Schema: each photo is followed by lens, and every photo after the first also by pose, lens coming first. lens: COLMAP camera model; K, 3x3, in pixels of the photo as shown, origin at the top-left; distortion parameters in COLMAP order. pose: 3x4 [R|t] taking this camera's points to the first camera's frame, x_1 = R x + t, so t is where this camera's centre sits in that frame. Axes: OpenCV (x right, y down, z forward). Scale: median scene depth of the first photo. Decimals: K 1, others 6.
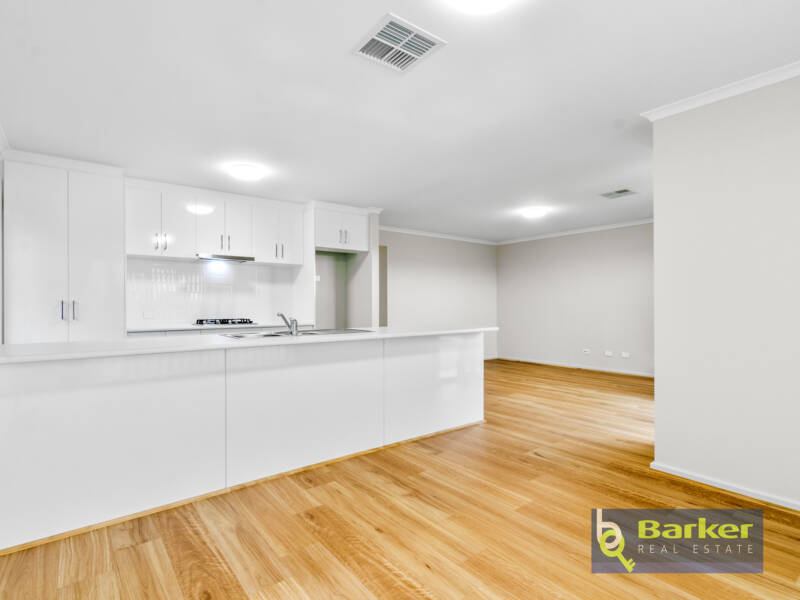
lens RADIAL K [[414.4, 0, 392.3], [0, 414.4, 303.3], [0, 0, 1]] dist [-0.000928, -0.000398]
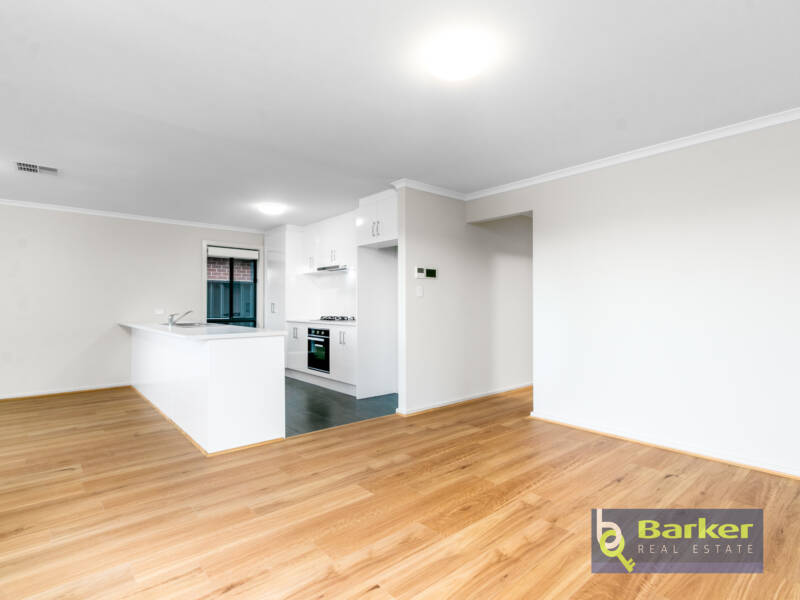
lens RADIAL K [[414.4, 0, 392.3], [0, 414.4, 303.3], [0, 0, 1]] dist [-0.000928, -0.000398]
pose [[0.042027, -0.005839, -0.999099, 1.122664], [0.004643, 0.999973, -0.005649, 0.011593], [0.999106, -0.004402, 0.042053, 1.461583]]
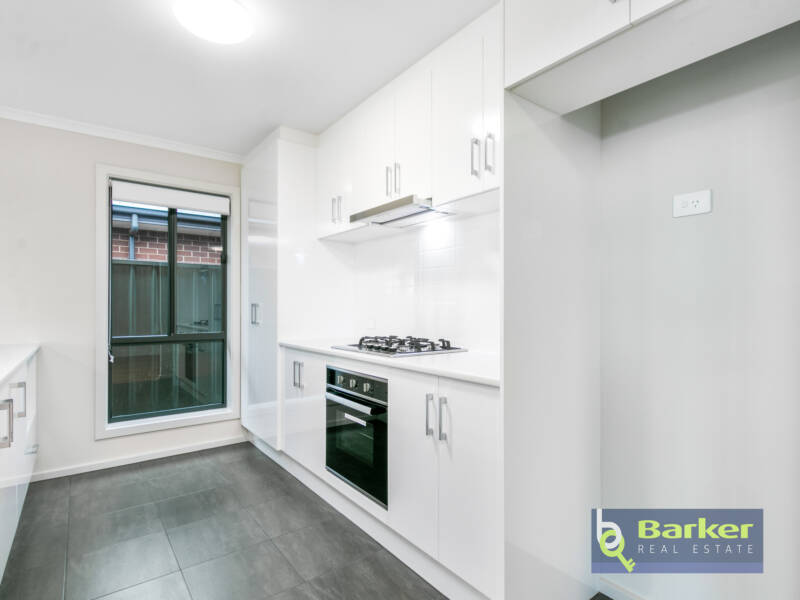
lens RADIAL K [[414.4, 0, 392.3], [0, 414.4, 303.3], [0, 0, 1]] dist [-0.000928, -0.000398]
pose [[-0.012870, -0.004694, -0.999906, 0.132458], [0.005666, 0.999973, -0.004767, 0.002793], [0.999901, -0.005727, -0.012843, 1.309867]]
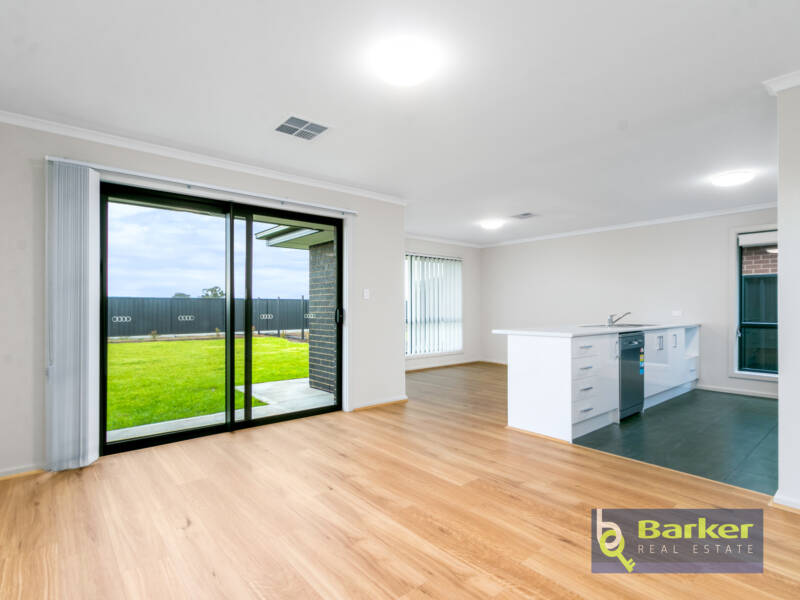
lens RADIAL K [[414.4, 0, 392.3], [0, 414.4, 303.3], [0, 0, 1]] dist [-0.000928, -0.000398]
pose [[-0.999497, 0.000683, -0.031691, 0.586453], [0.001031, 0.999939, -0.010982, 0.011485], [0.031682, -0.011010, -0.999437, 2.171842]]
